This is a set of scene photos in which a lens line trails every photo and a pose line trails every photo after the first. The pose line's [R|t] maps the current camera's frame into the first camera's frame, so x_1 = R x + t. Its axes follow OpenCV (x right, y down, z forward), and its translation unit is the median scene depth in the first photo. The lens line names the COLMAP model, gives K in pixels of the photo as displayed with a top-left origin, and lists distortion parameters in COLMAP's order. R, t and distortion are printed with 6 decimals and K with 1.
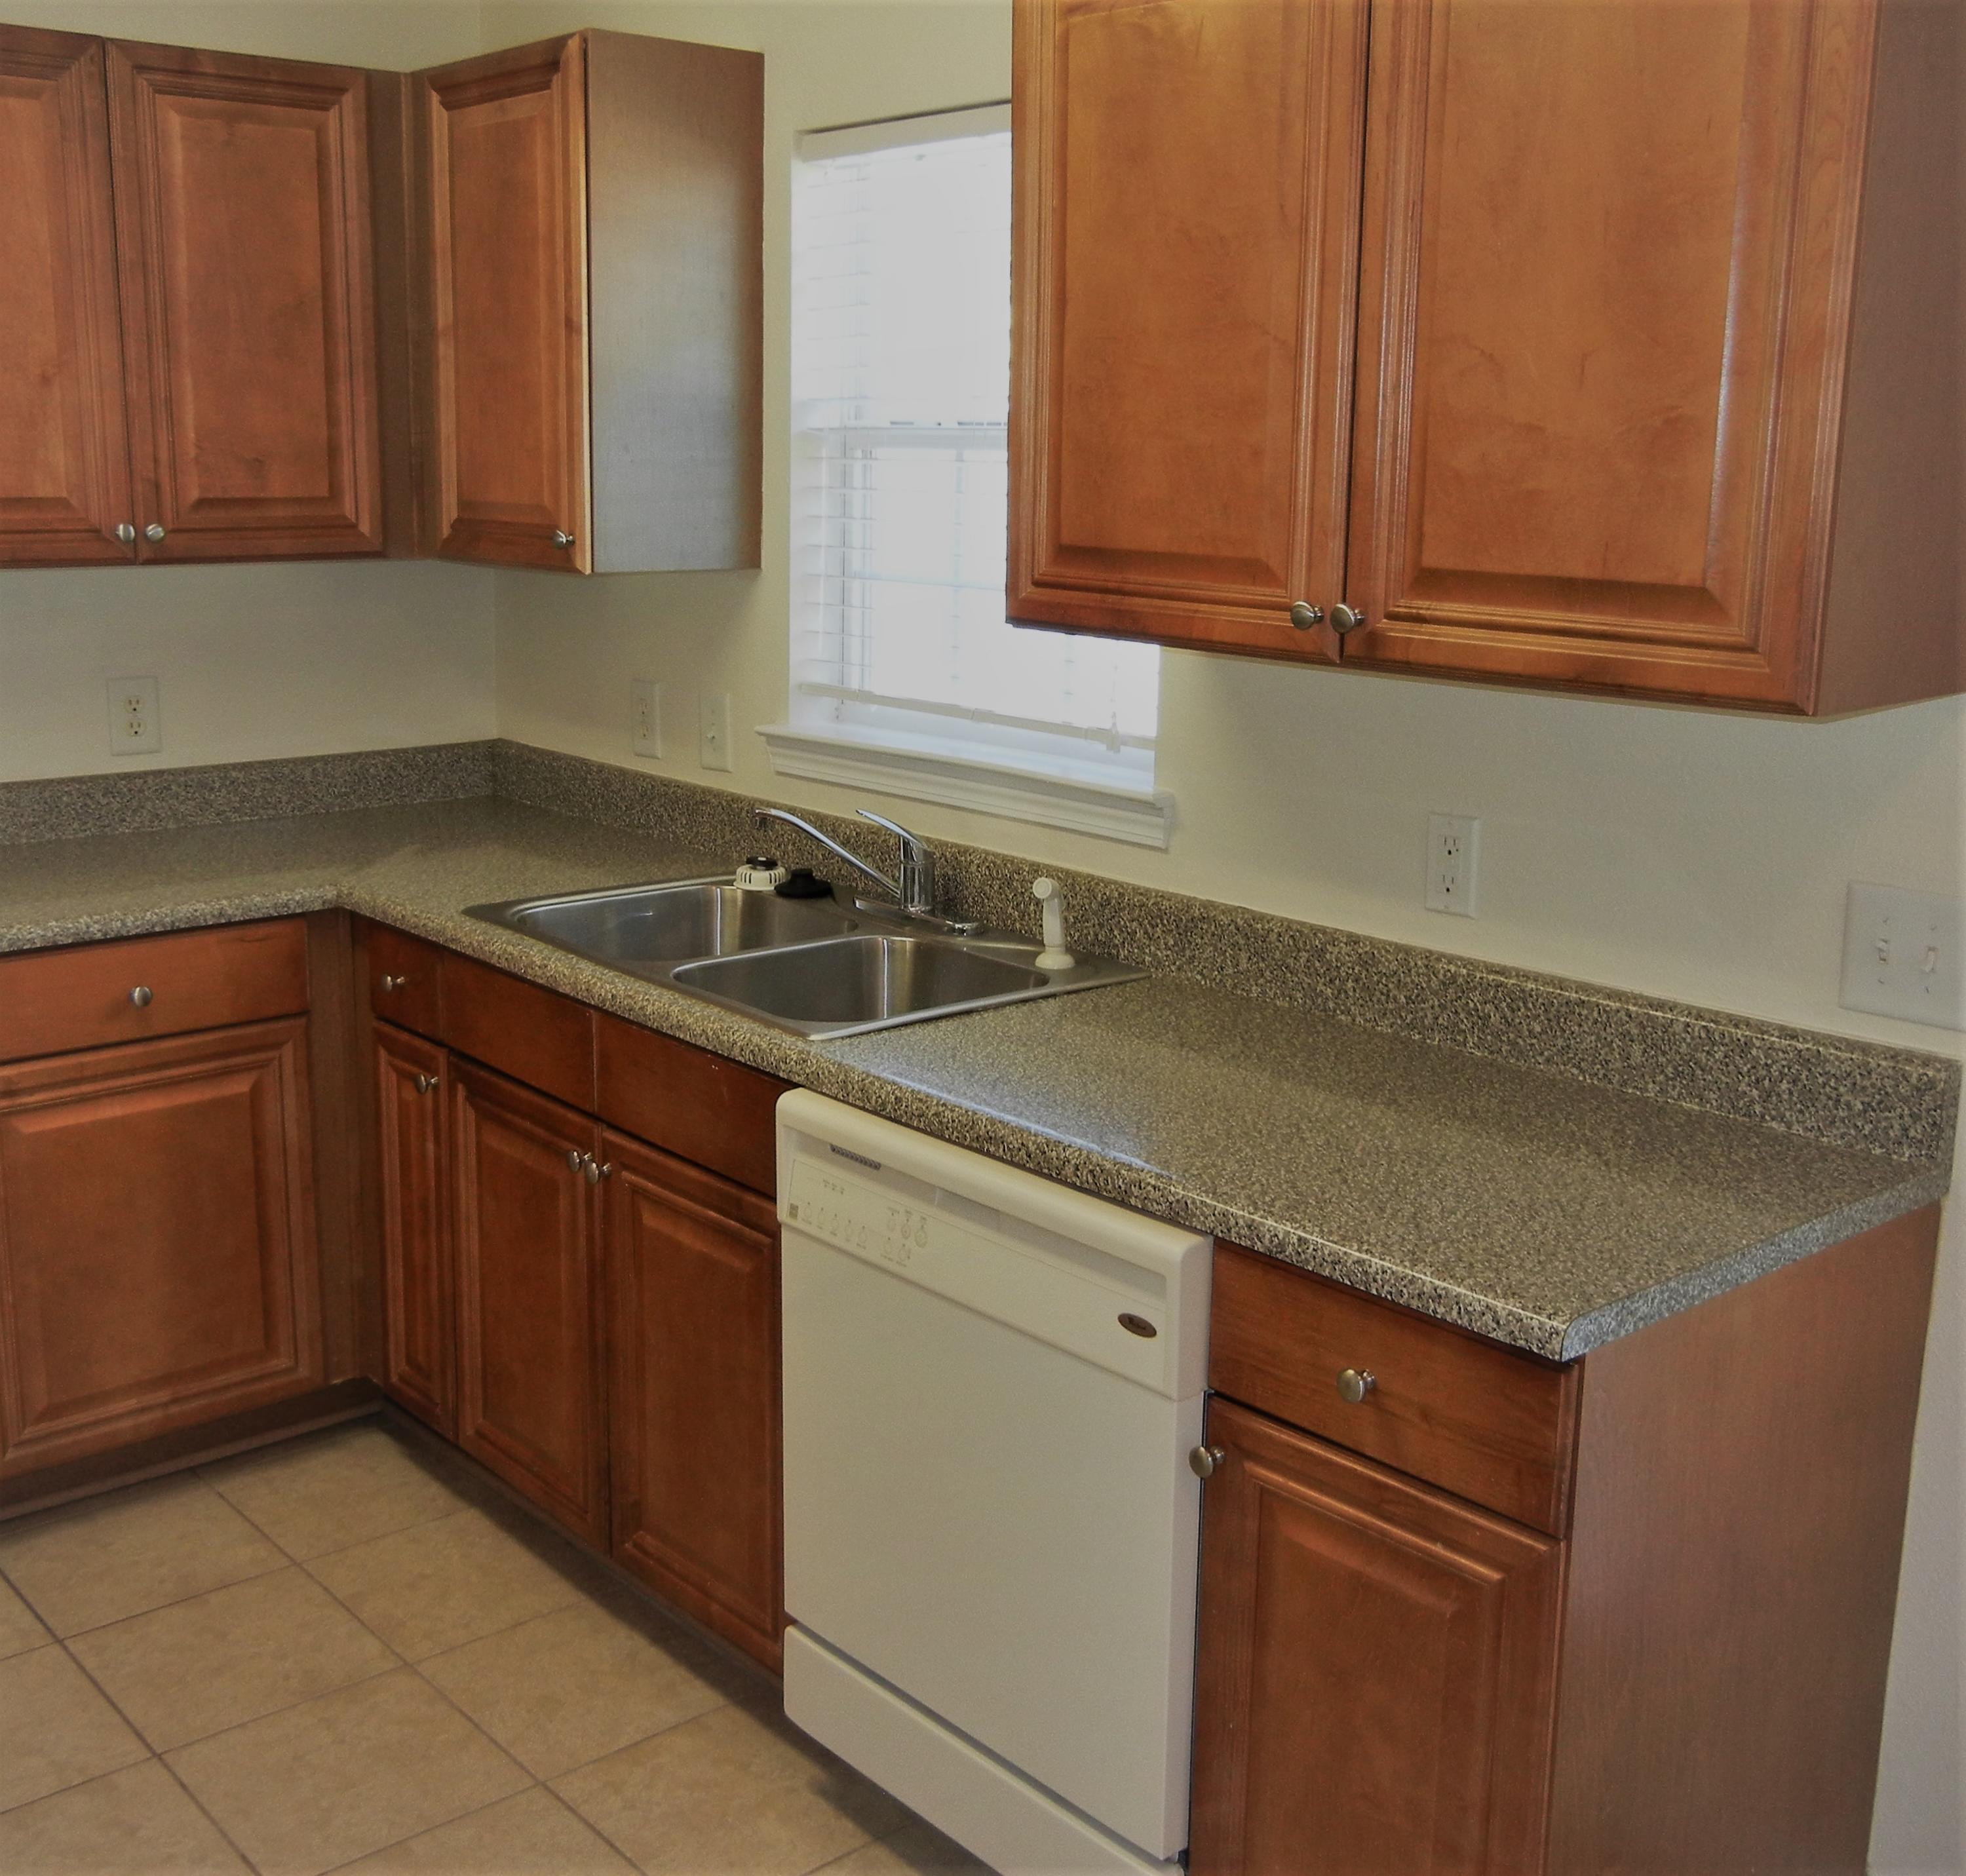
lens RADIAL K [[2122.4, 0, 754.8], [0, 2122.4, 895.0], [0, 0, 1]] dist [-0.012443, 0.019770]
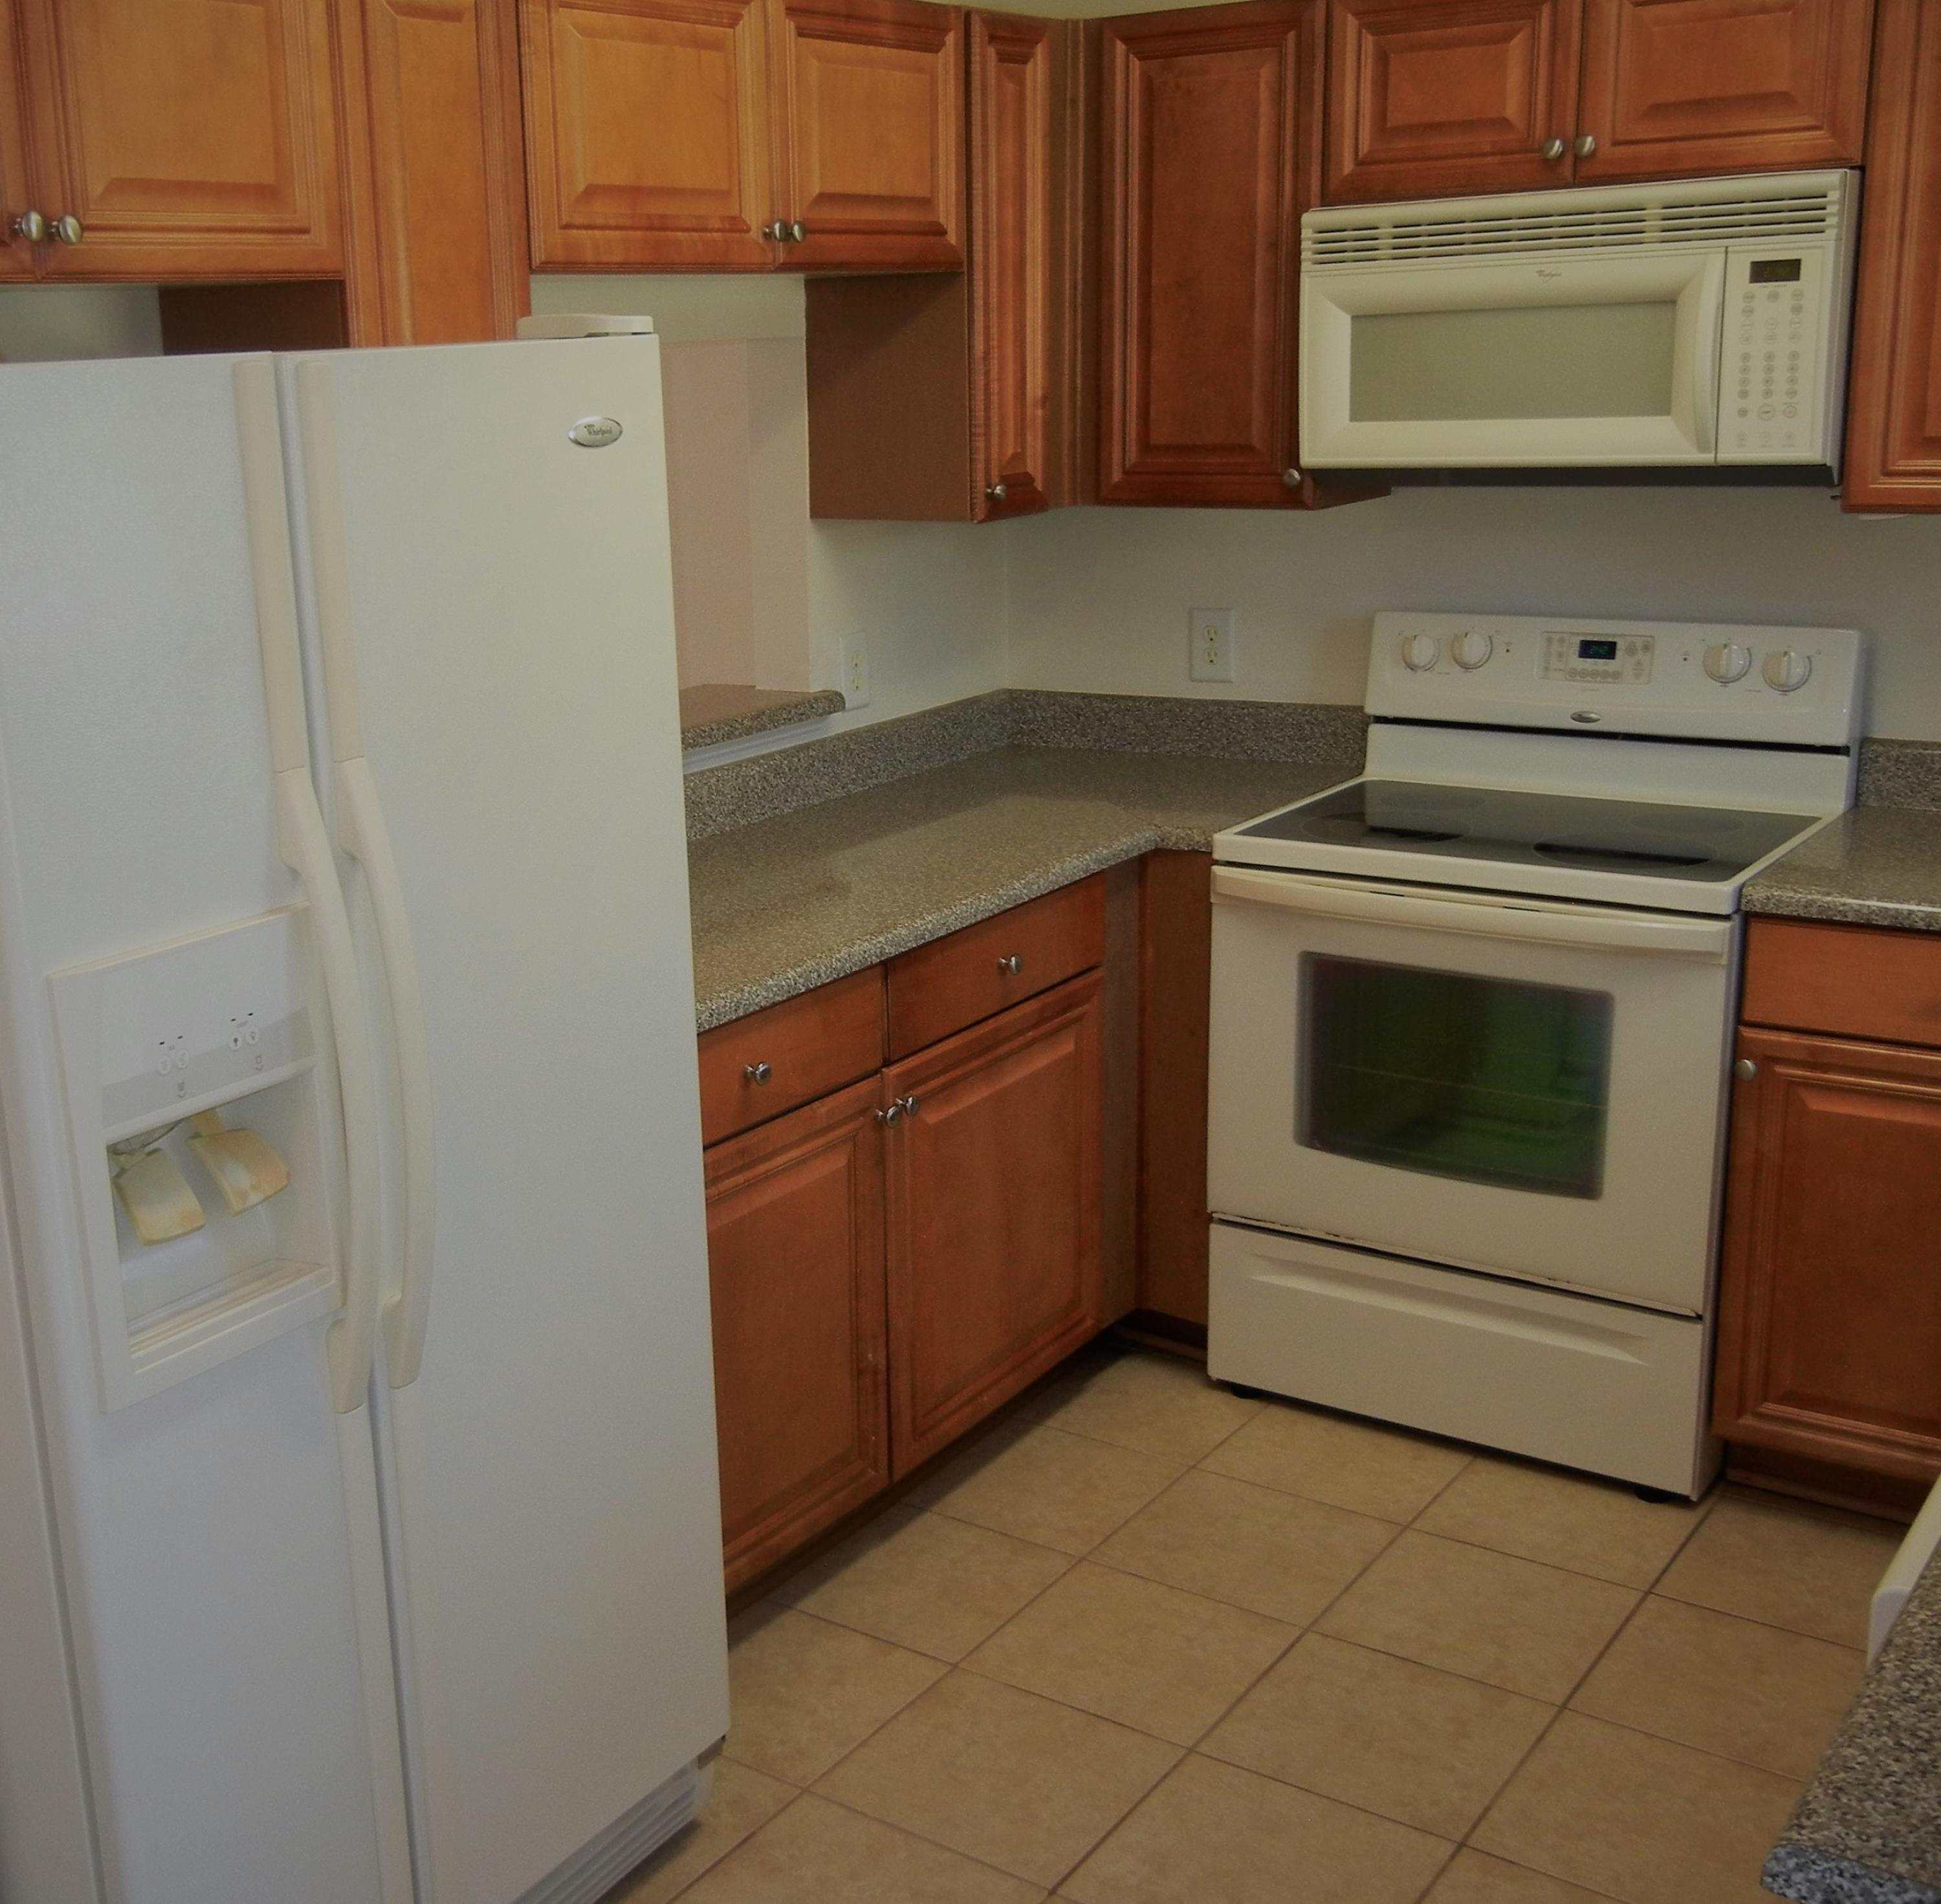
lens RADIAL K [[2376.7, 0, 970.5], [0, 2376.7, 952.0], [0, 0, 1]] dist [-0.026967, 0.004195]
pose [[0.301039, 0.220739, -0.927712, 0.500960], [-0.158288, 0.970912, 0.179653, -0.085564], [0.940383, 0.092763, 0.327223, 0.274417]]
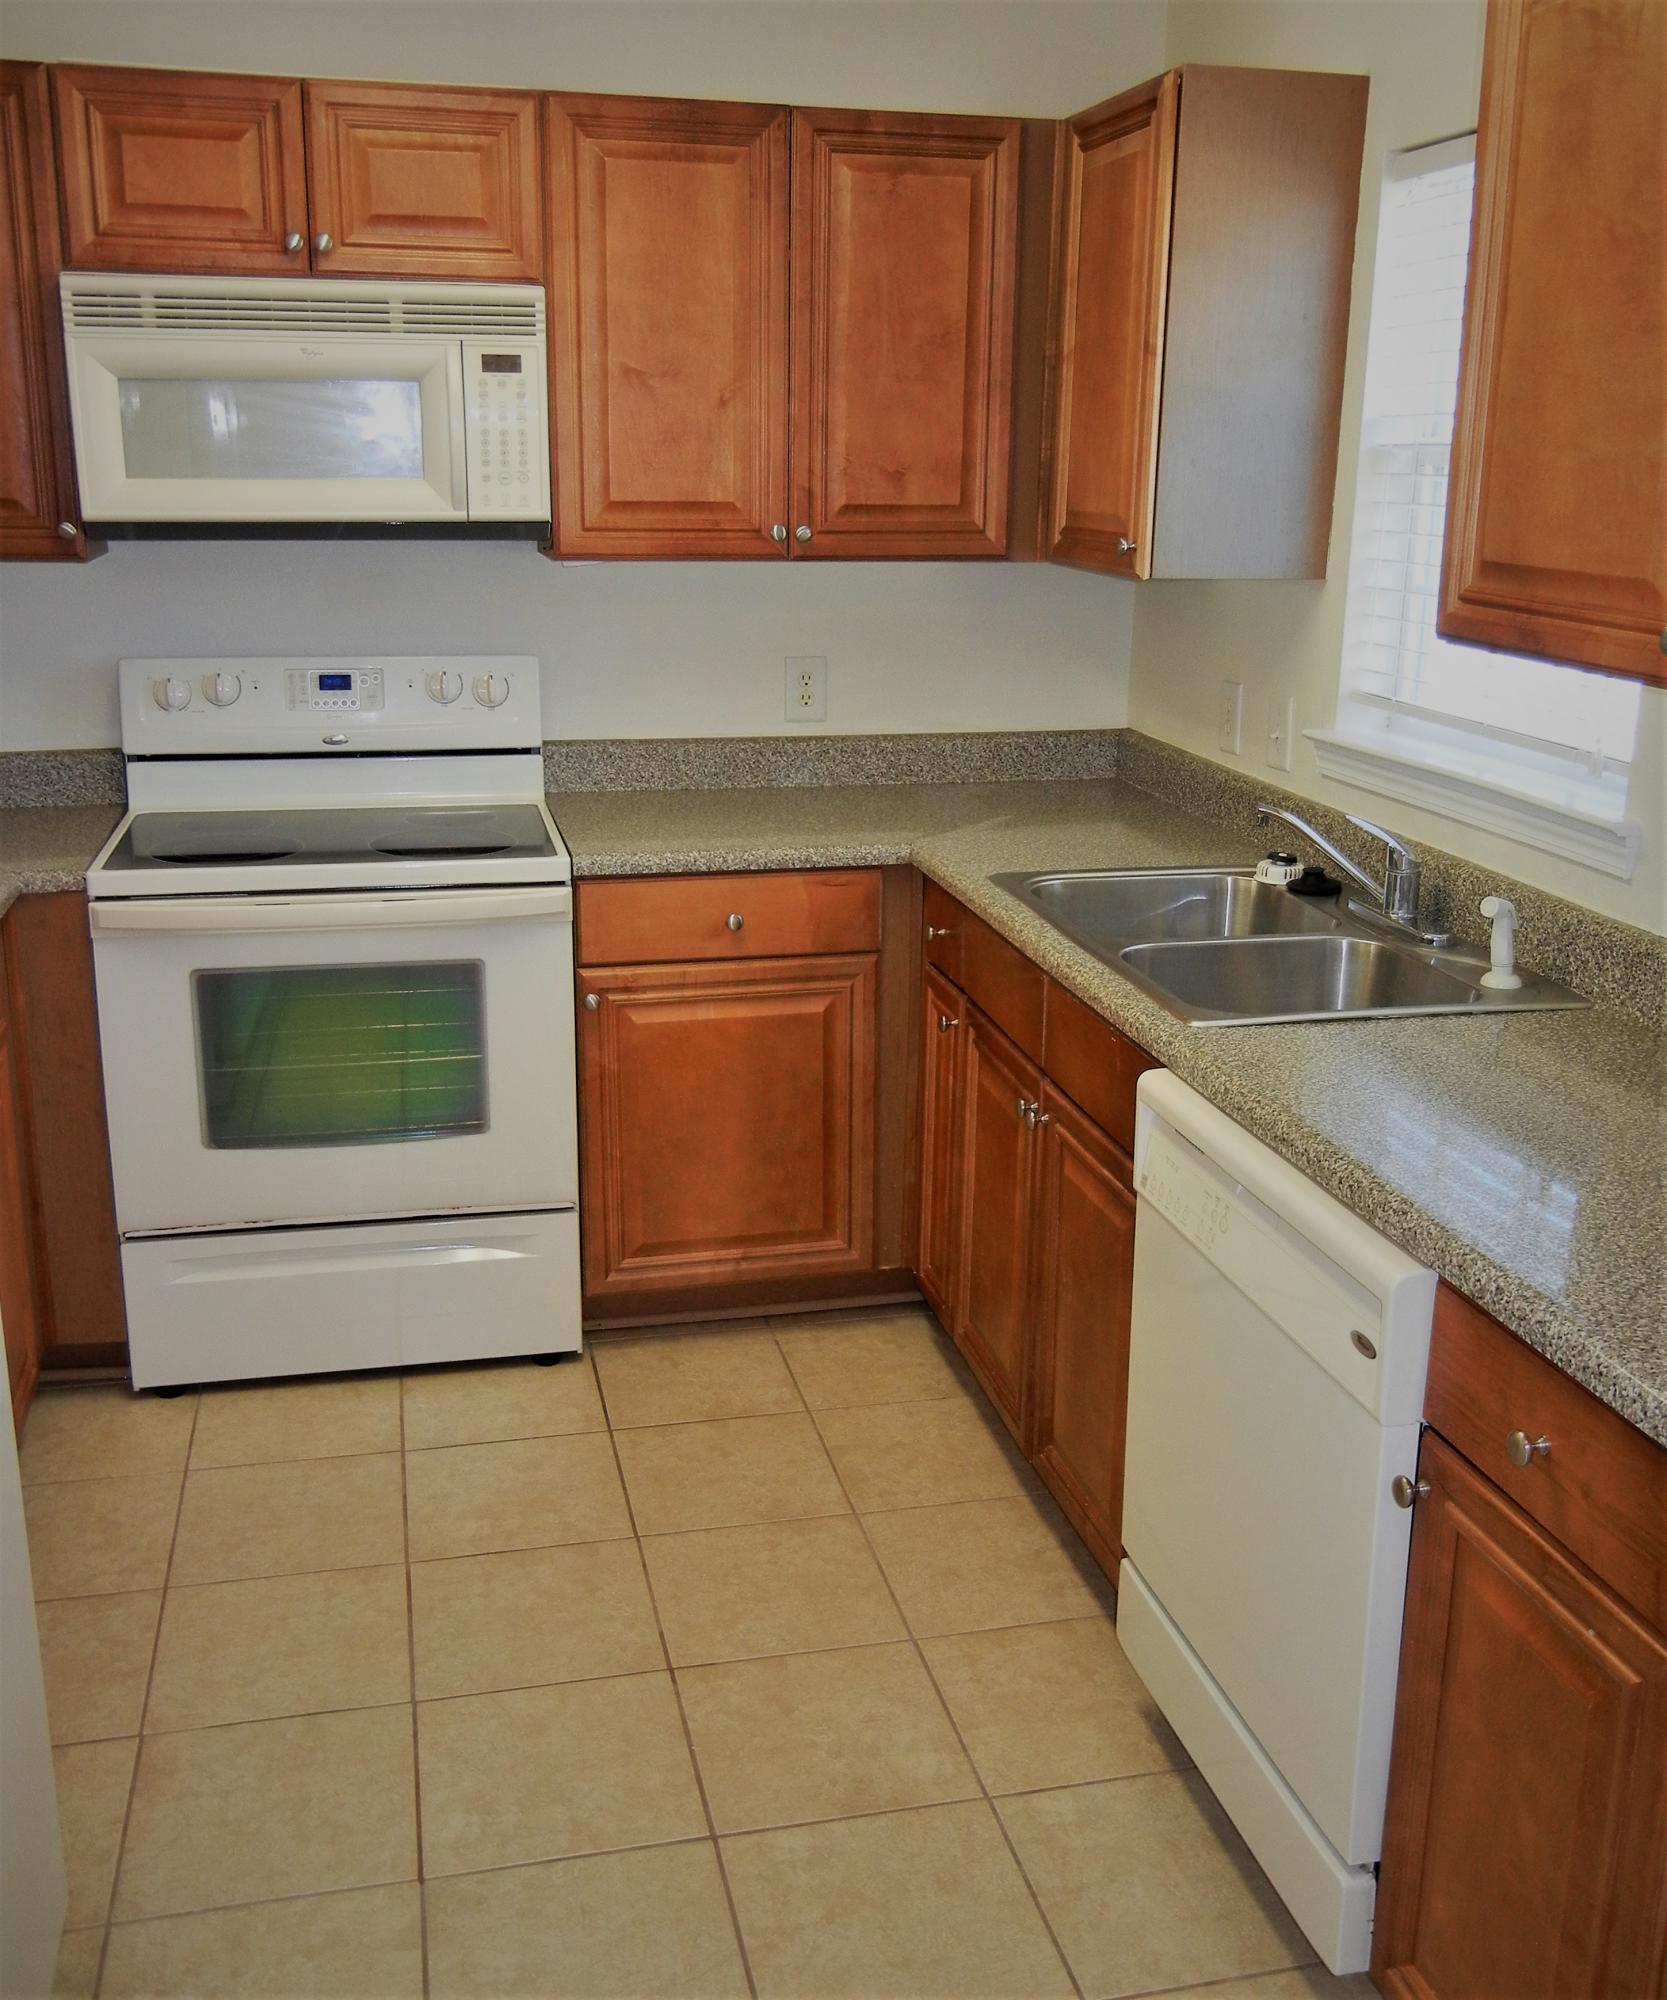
lens RADIAL K [[1838.3, 0, 835.4], [0, 1838.3, 952.0], [0, 0, 1]] dist [-0.009938, 0.015157]
pose [[0.910344, 0.110685, -0.398777, 0.174255], [-0.090969, 0.993523, 0.068096, -0.011152], [0.403732, -0.025715, 0.914516, 0.068924]]
